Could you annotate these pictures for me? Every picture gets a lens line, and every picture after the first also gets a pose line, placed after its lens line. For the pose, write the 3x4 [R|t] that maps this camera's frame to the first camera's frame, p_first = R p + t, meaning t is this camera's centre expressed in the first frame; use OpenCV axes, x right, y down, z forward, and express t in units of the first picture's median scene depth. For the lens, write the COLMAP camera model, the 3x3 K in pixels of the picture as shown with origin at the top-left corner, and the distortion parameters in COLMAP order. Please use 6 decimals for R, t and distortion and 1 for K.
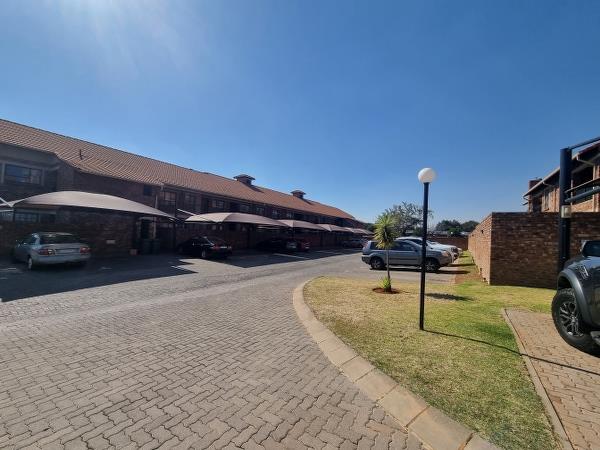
lens RADIAL K [[245.9, 0, 299.7], [0, 245.9, 224.3], [0, 0, 1]] dist [0.005120, -0.000094]
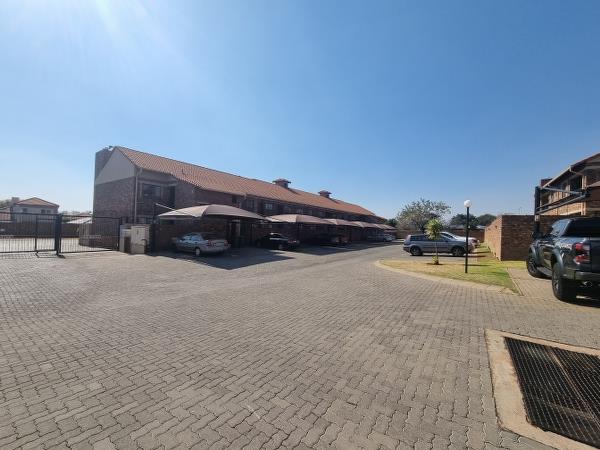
lens RADIAL K [[245.9, 0, 300.2], [0, 245.9, 225.5], [0, 0, 1]] dist [0.005120, -0.000094]
pose [[0.999093, -0.016333, -0.039328, -0.213839], [0.017174, 0.999629, 0.021143, -0.018618], [0.038968, -0.021800, 0.999003, -0.299673]]
